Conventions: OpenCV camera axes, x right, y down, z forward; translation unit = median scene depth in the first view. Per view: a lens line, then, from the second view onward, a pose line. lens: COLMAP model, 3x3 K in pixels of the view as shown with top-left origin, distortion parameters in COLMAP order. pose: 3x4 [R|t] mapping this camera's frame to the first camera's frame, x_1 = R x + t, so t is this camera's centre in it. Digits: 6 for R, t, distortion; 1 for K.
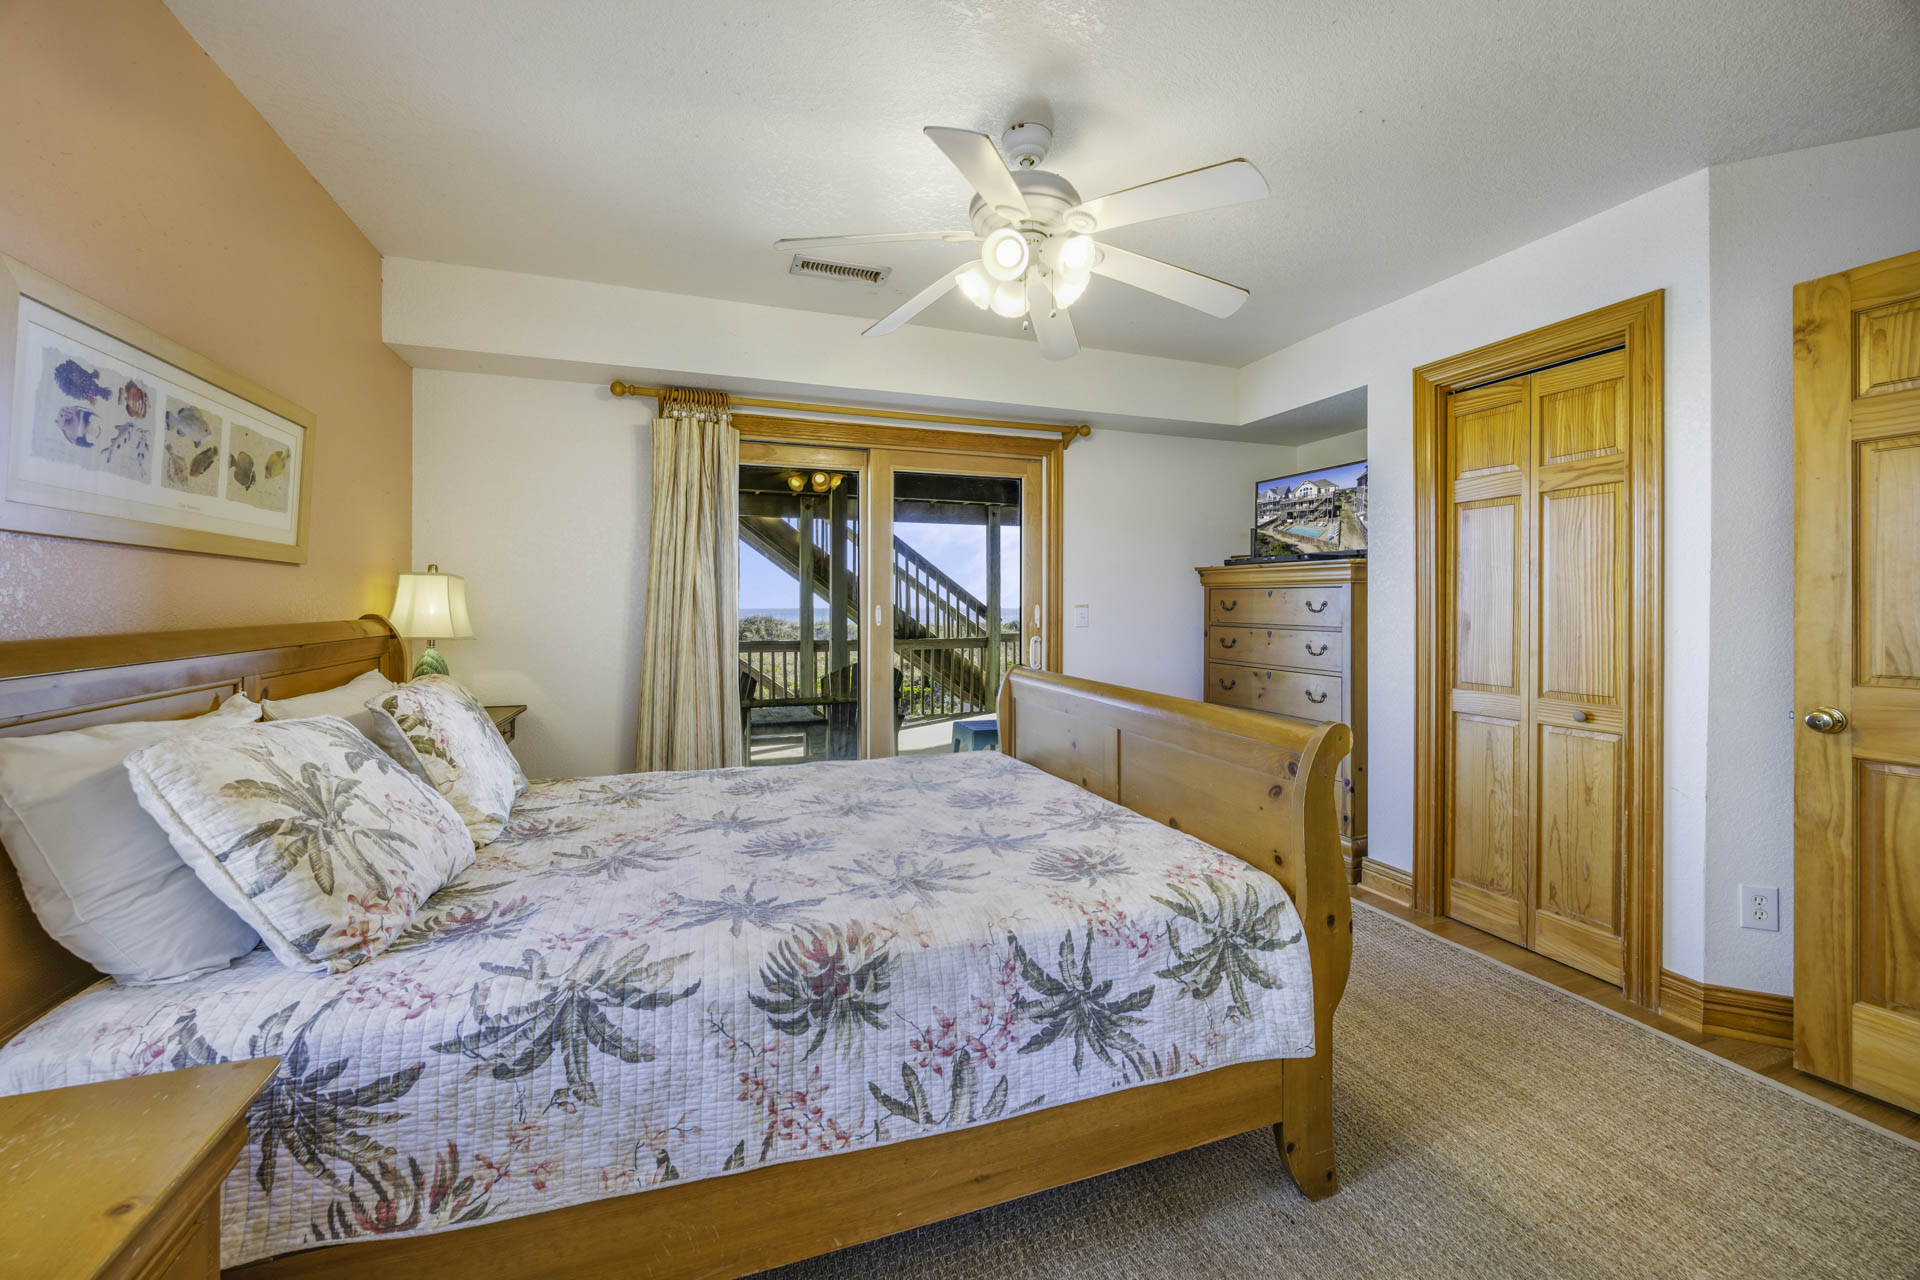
lens RADIAL K [[737.0, 0, 942.0], [0, 737.0, 601.7], [0, 0, 1]] dist [-0.002200, -0.000207]
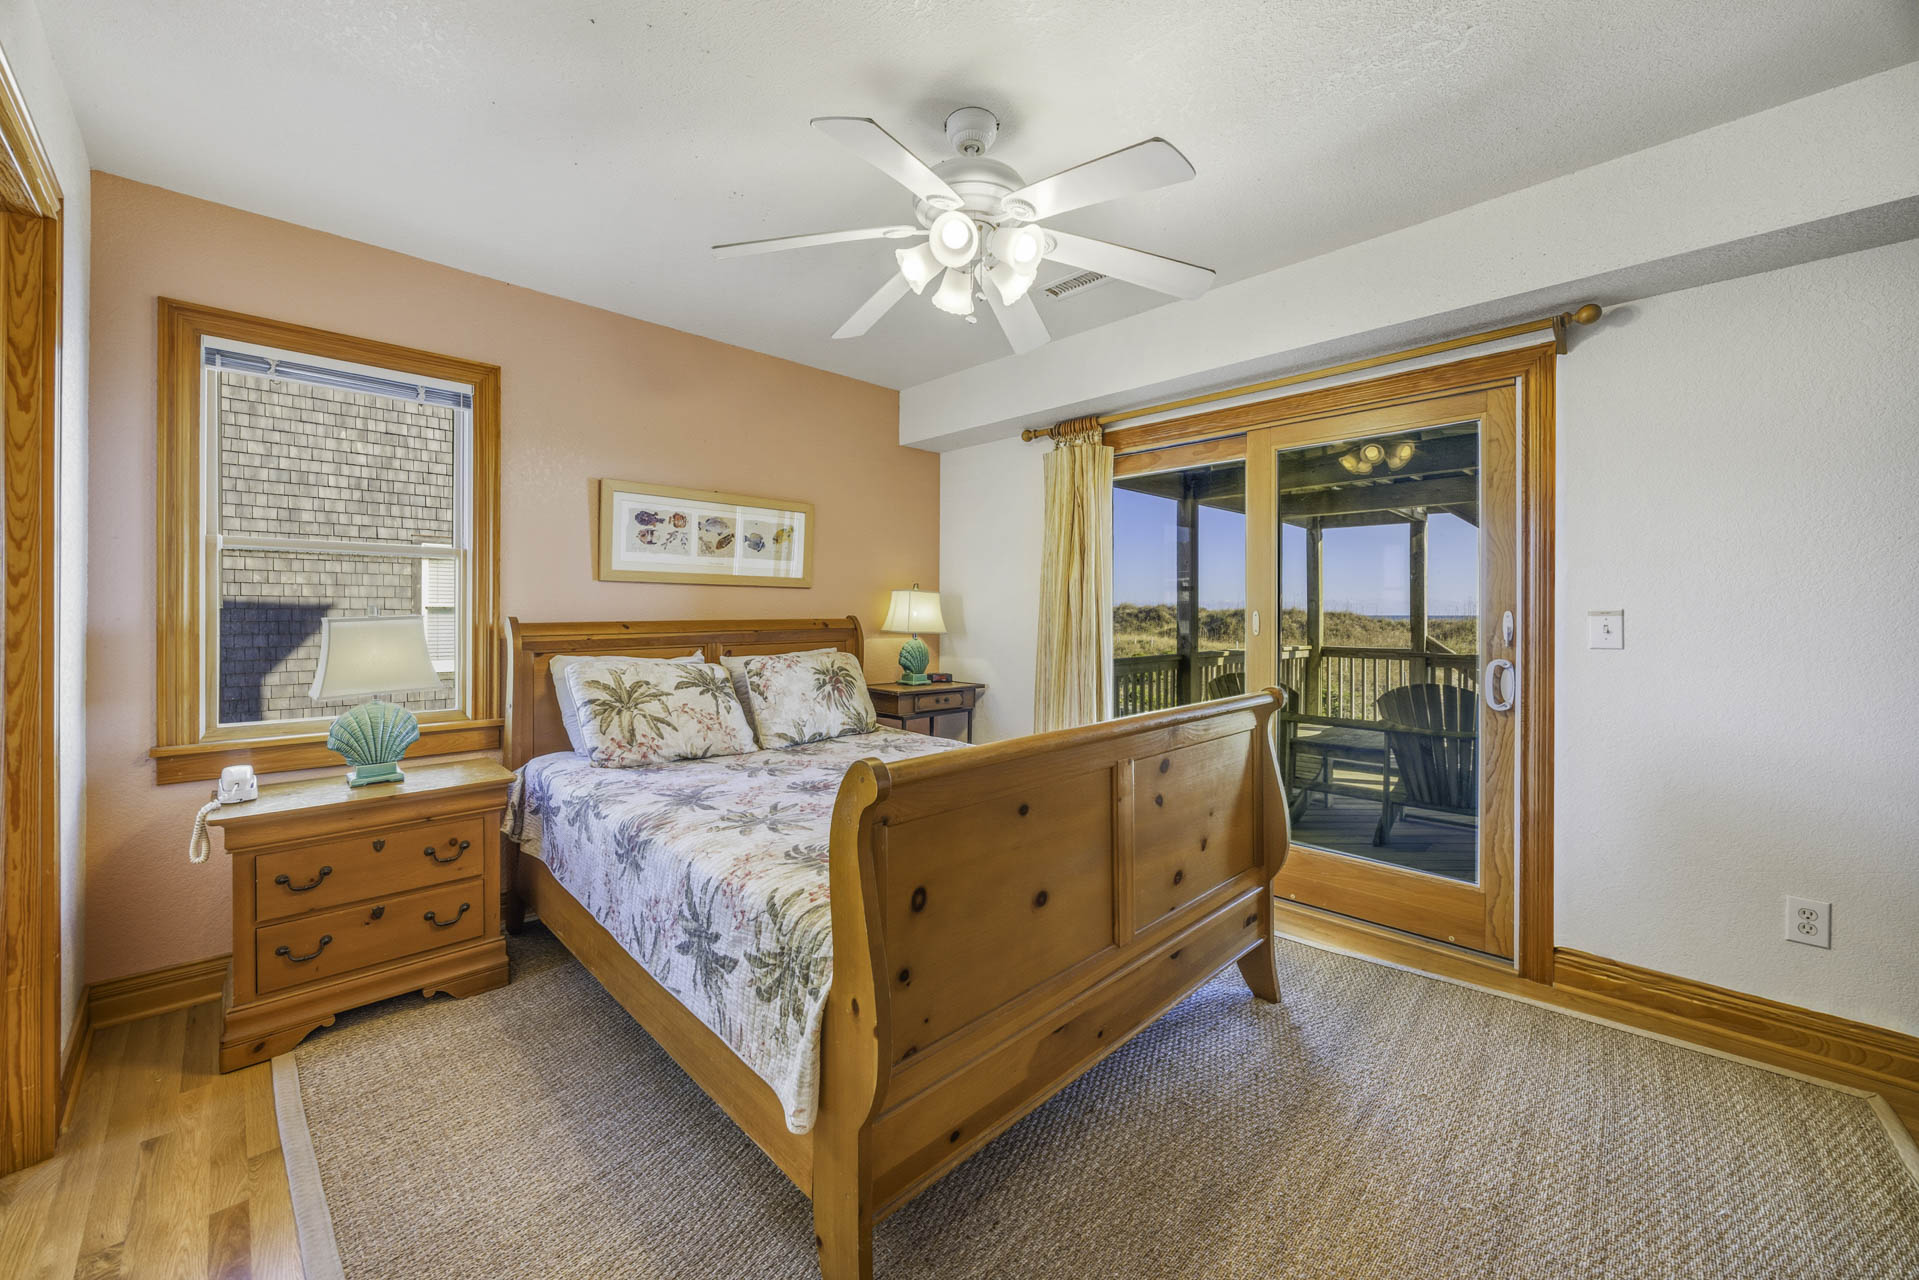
lens RADIAL K [[736.6, 0, 941.5], [0, 736.6, 601.8], [0, 0, 1]] dist [-0.002200, -0.000207]
pose [[0.419750, -0.009966, -0.907585, 1.209631], [-0.001330, 0.999932, -0.011596, 0.005466], [0.907639, 0.006075, 0.419708, 0.702398]]
